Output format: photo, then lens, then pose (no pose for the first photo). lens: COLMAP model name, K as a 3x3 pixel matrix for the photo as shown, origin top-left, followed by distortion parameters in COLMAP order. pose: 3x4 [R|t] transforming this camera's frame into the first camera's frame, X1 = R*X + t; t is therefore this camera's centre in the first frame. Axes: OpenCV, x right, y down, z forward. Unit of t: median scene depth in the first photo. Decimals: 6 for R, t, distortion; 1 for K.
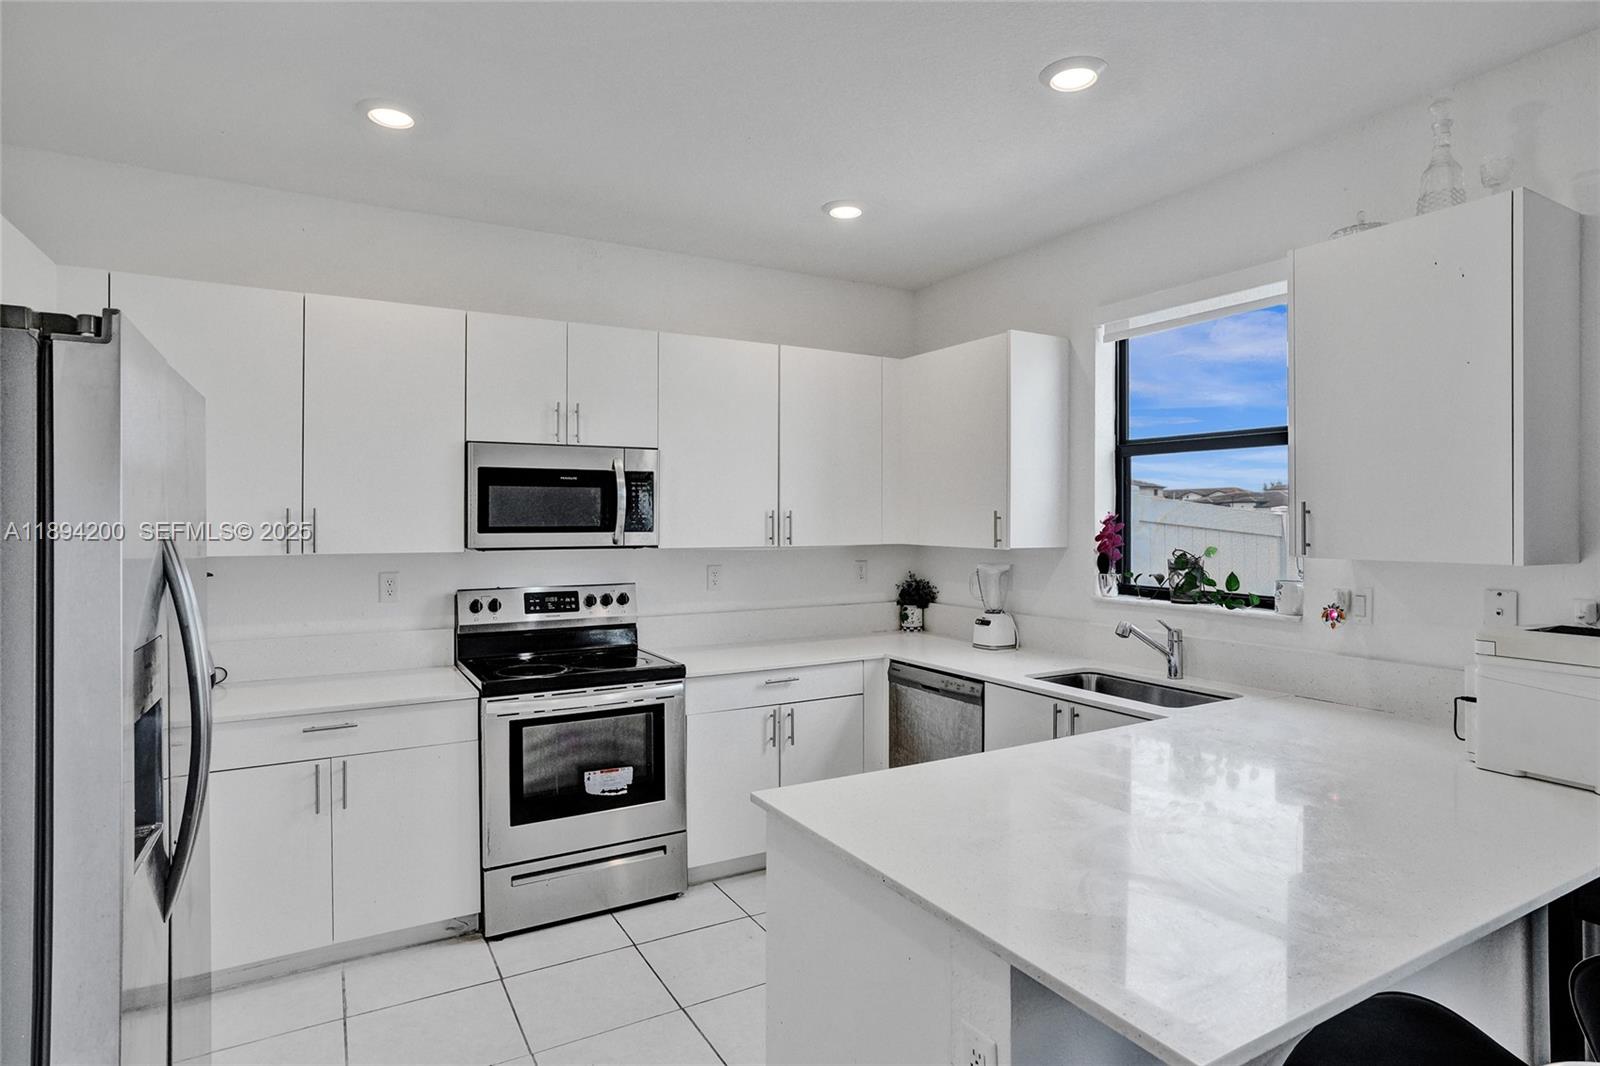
lens RADIAL K [[860.0, 0, 811.5], [0, 860.0, 516.4], [0, 0, 1]] dist [-0.029177, 0.006056]
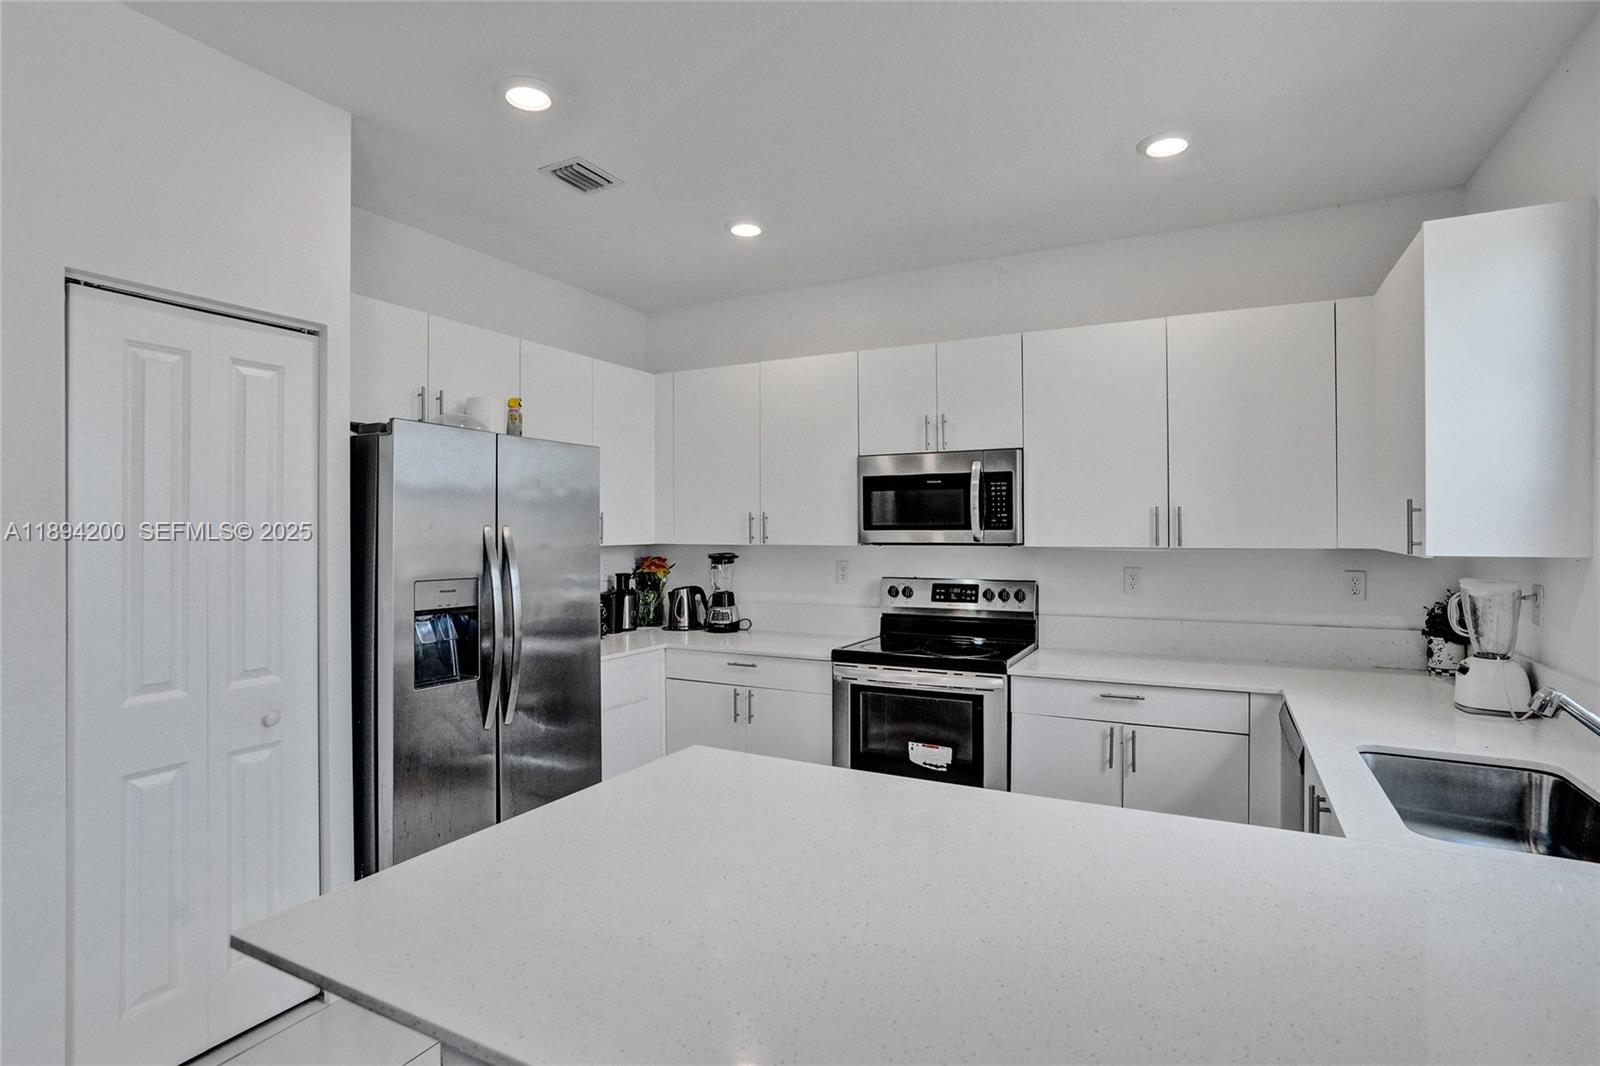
lens RADIAL K [[794.2, 0, 801.2], [0, 794.2, 526.1], [0, 0, 1]] dist [-0.035885, 0.006319]
pose [[0.537640, -0.003372, -0.843168, 0.483270], [0.007277, 0.999973, 0.000641, 0.010906], [0.843143, -0.006481, 0.537650, 0.284974]]
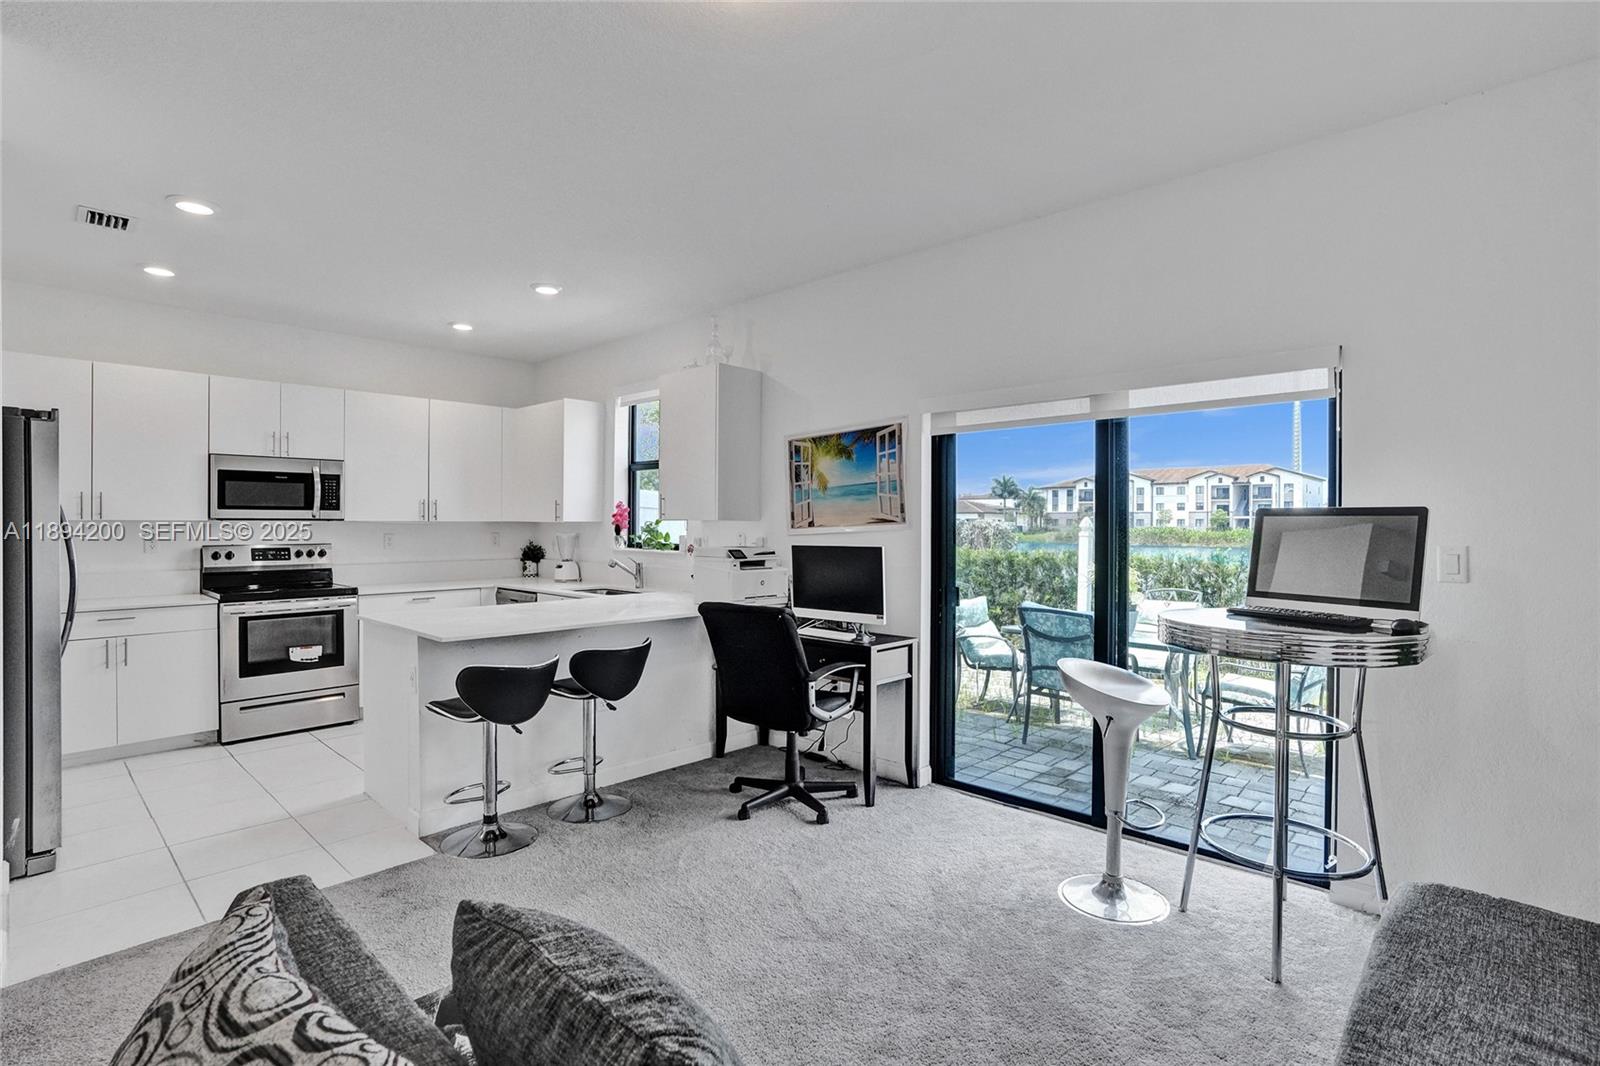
lens RADIAL K [[772.2, 0, 802.8], [0, 772.2, 525.6], [0, 0, 1]] dist [-0.038655, 0.018351]
pose [[0.959058, 0.002944, 0.283193, 0.259892], [-0.005492, 0.999951, 0.008203, 0.030408], [-0.283155, -0.009422, 0.959028, -0.677351]]
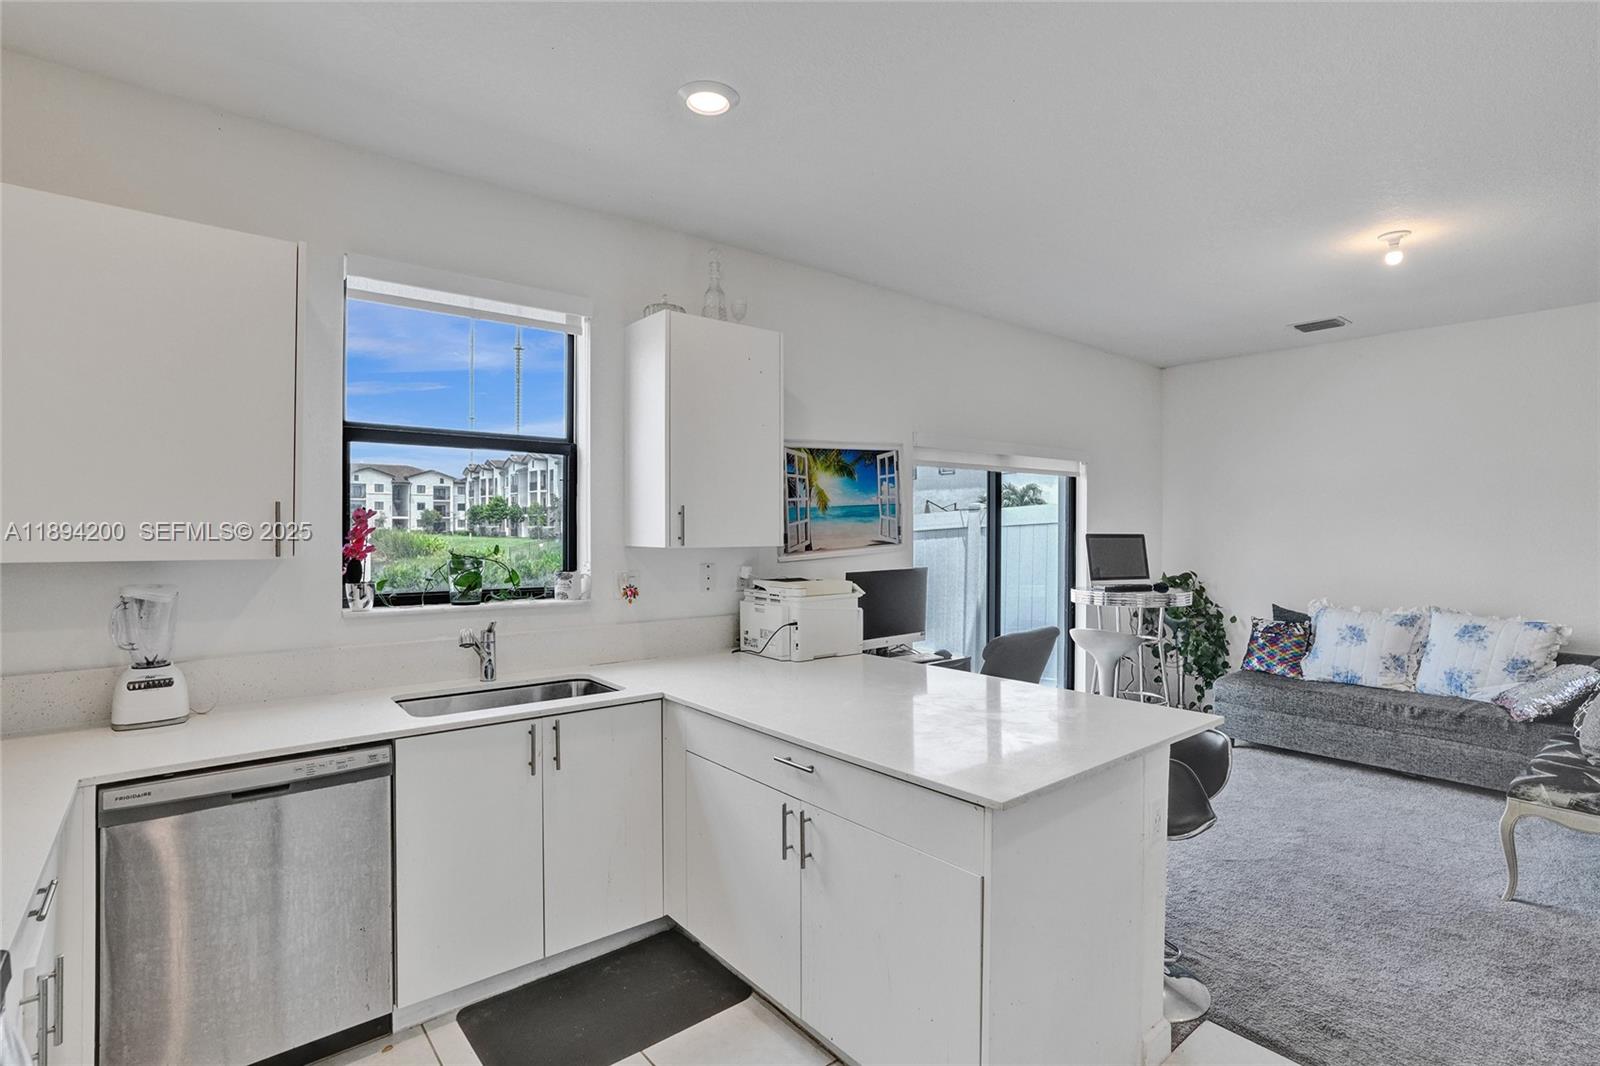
lens RADIAL K [[772.2, 0, 805.1], [0, 772.2, 539.7], [0, 0, 1]] dist [-0.038655, 0.018351]
pose [[-0.162842, -0.016904, 0.986507, -0.447463], [-0.009397, 0.999834, 0.015581, 0.010002], [-0.986607, -0.006733, -0.162974, 0.706842]]
